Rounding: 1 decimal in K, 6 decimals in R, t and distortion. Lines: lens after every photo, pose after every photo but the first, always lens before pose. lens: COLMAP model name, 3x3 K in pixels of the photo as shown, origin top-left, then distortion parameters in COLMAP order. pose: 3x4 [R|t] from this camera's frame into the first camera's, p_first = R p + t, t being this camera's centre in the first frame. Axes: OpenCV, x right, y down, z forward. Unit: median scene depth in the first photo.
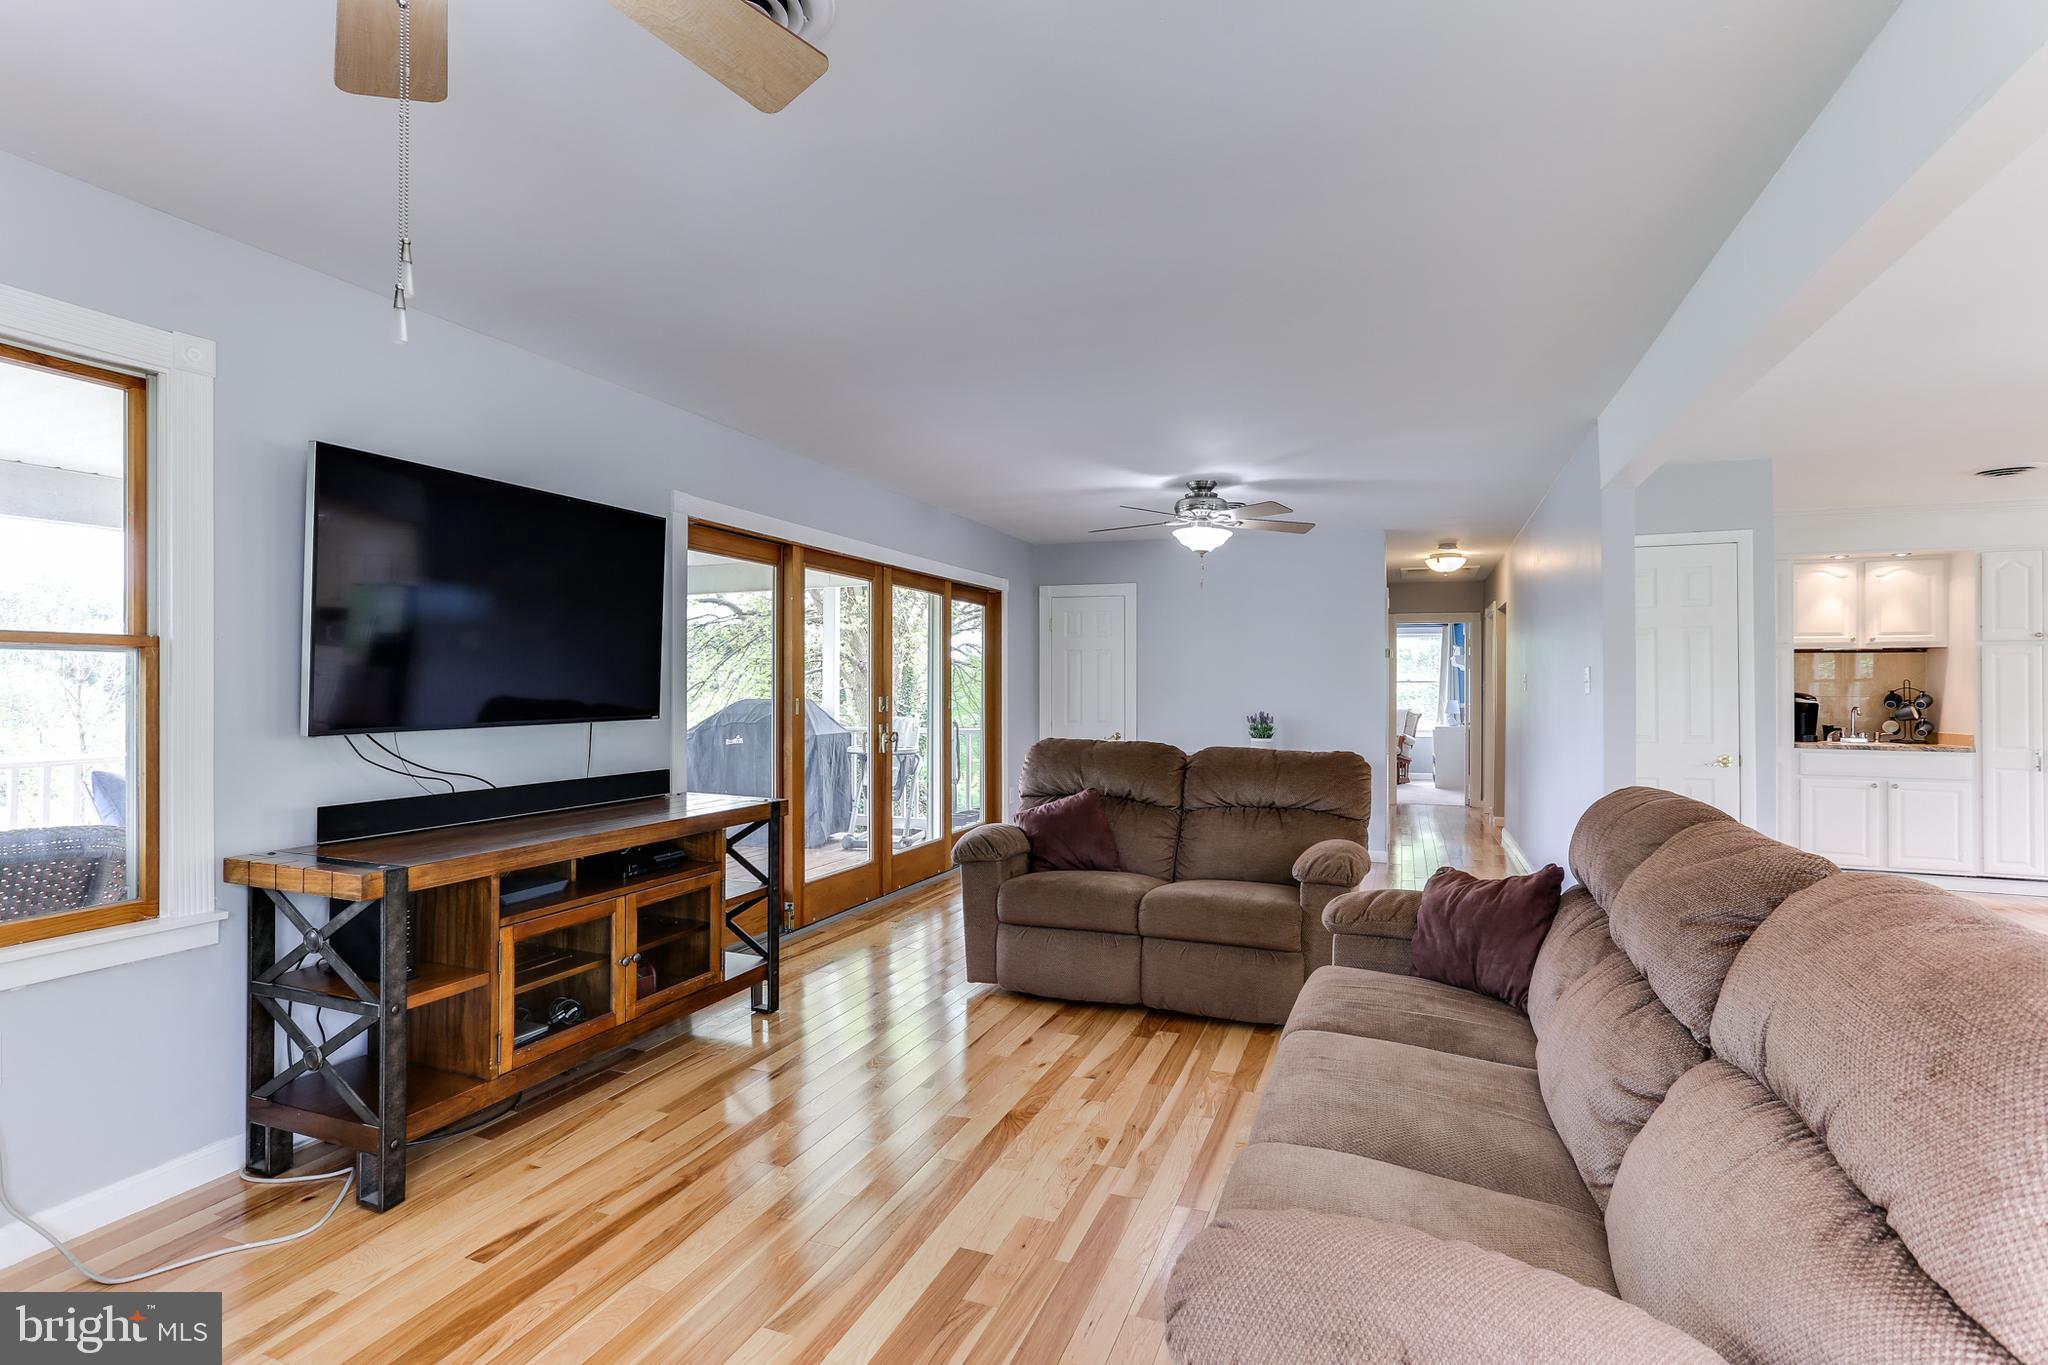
lens RADIAL K [[1008.7, 0, 1025.1], [0, 1008.7, 677.3], [0, 0, 1]] dist [-0.051062, 0.037821]
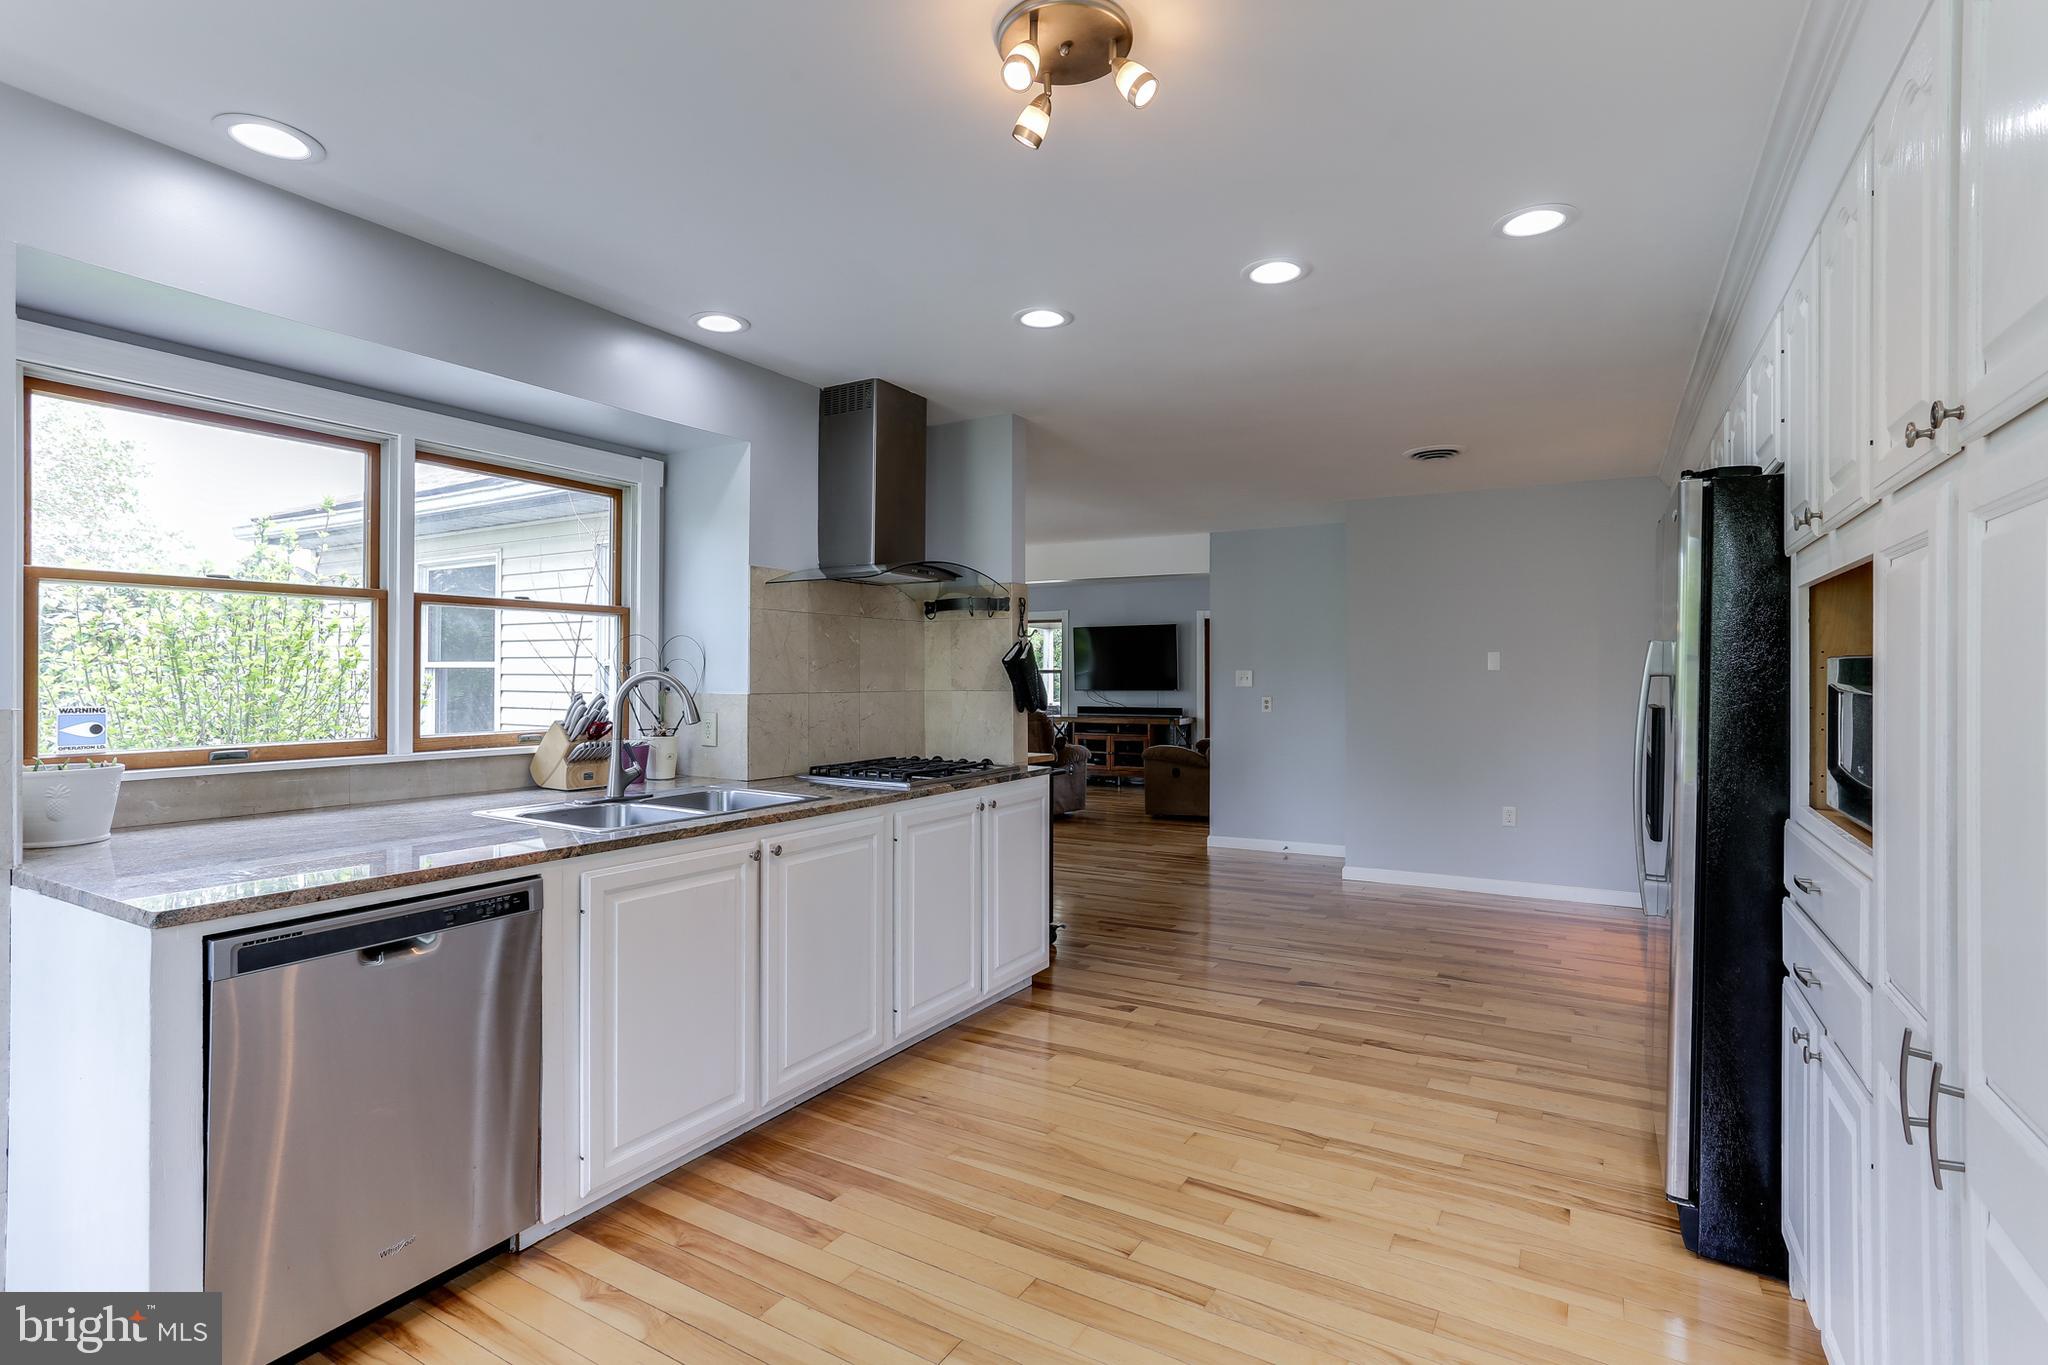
lens RADIAL K [[997.9, 0, 1023.2], [0, 997.9, 665.9], [0, 0, 1]] dist [-0.048221, 0.035143]
pose [[-0.157735, -0.013496, -0.987389, 3.119056], [0.009056, 0.999845, -0.015113, 0.012849], [0.987440, -0.011326, -0.157589, 1.209729]]
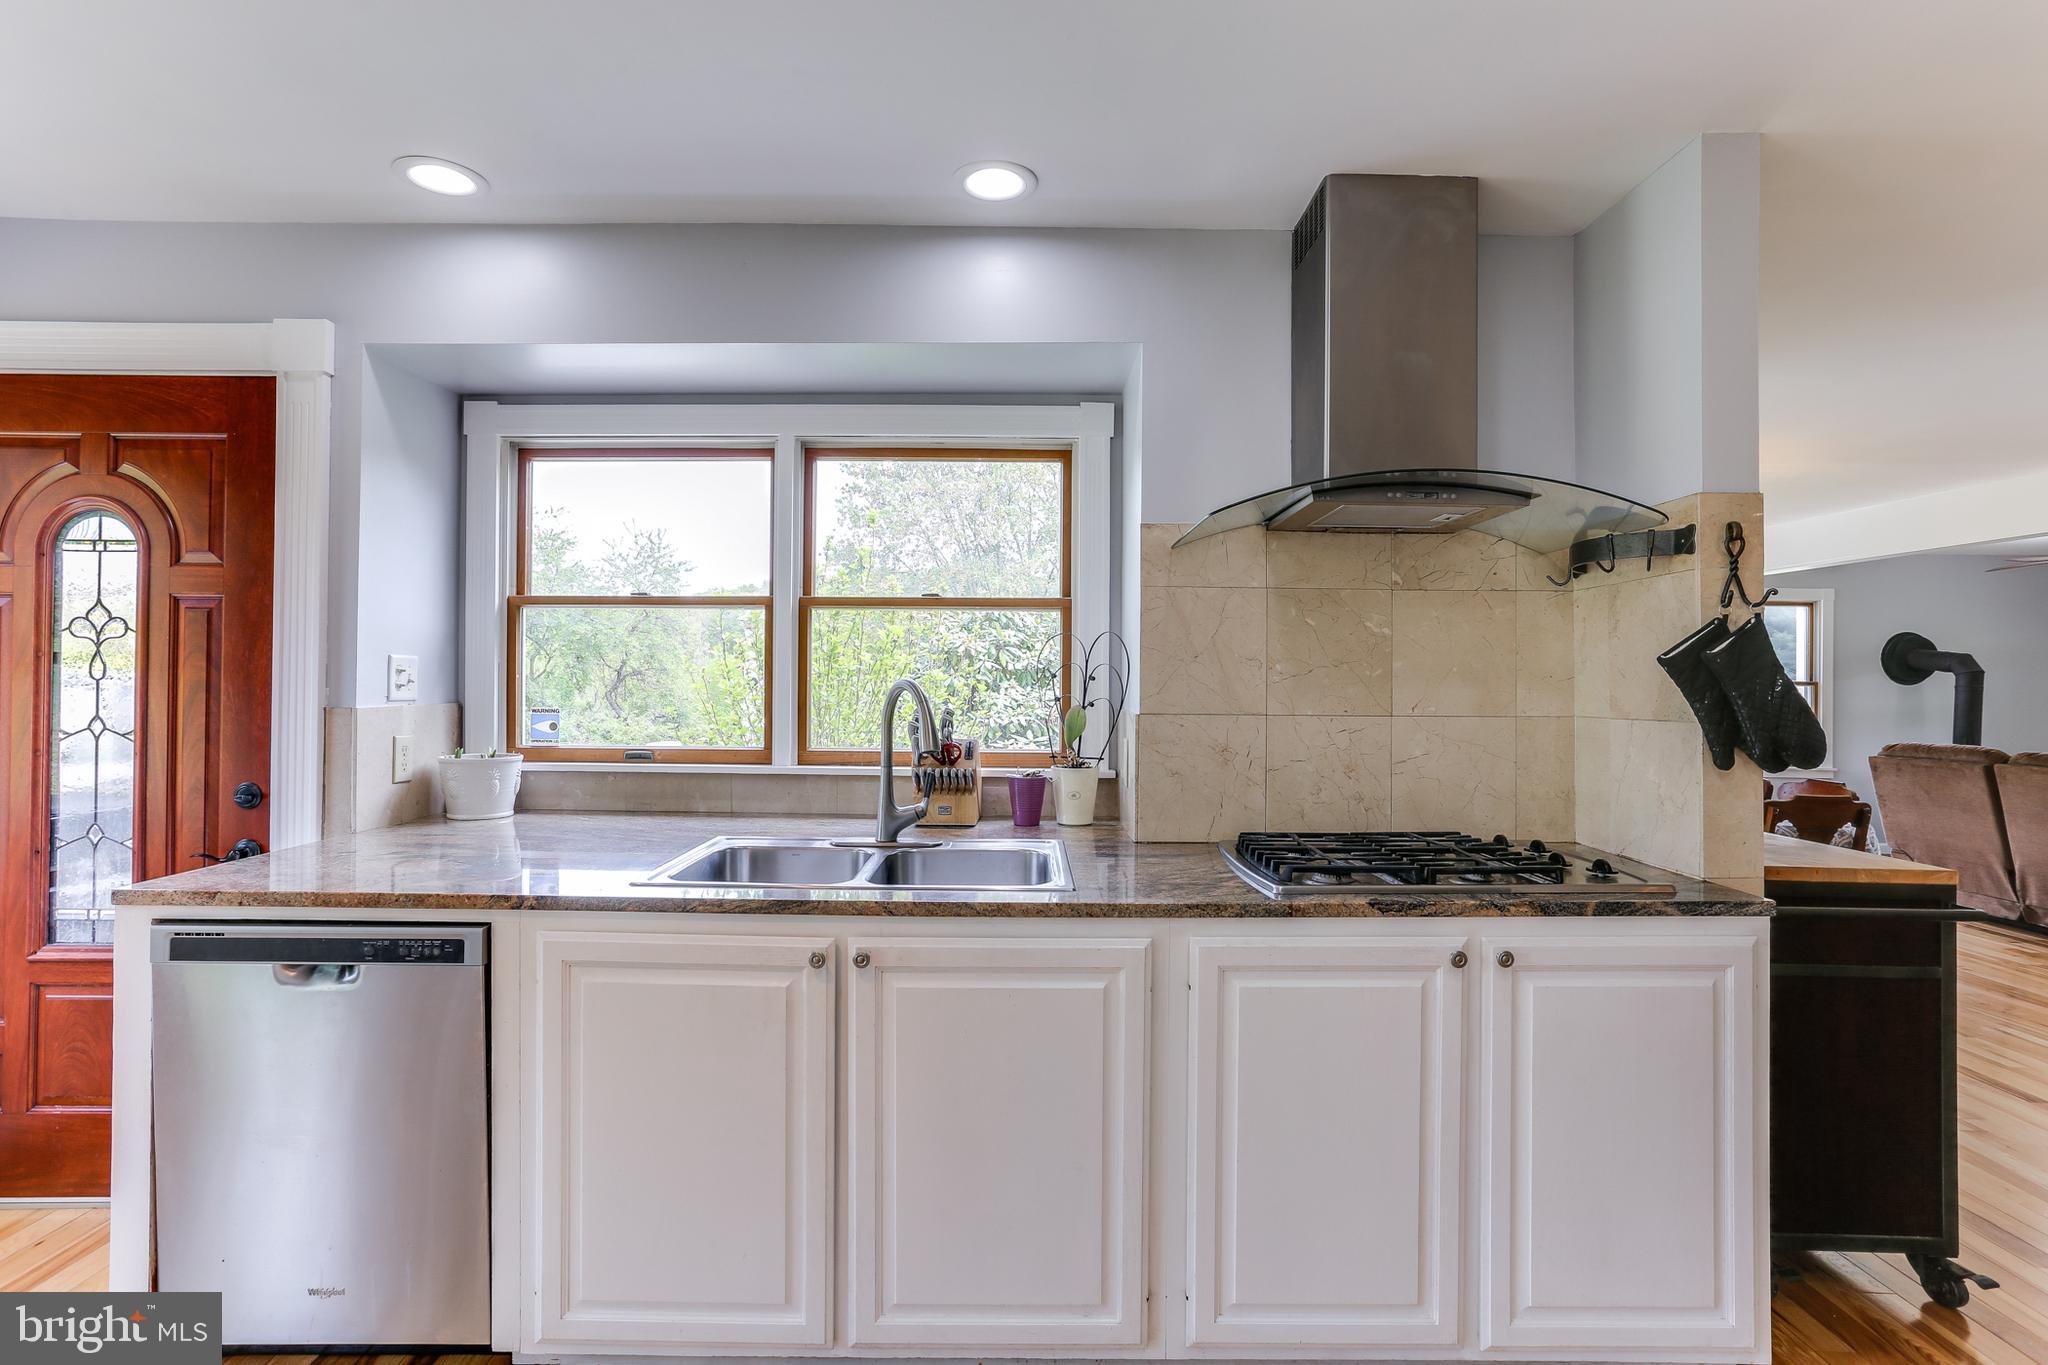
lens RADIAL K [[1008.7, 0, 1025.1], [0, 1008.7, 677.3], [0, 0, 1]] dist [-0.051062, 0.037821]
pose [[-0.930489, -0.014714, -0.366024, 2.426739], [-0.007926, 0.999768, -0.020041, 0.013173], [0.366234, -0.015747, -0.930390, 1.409006]]
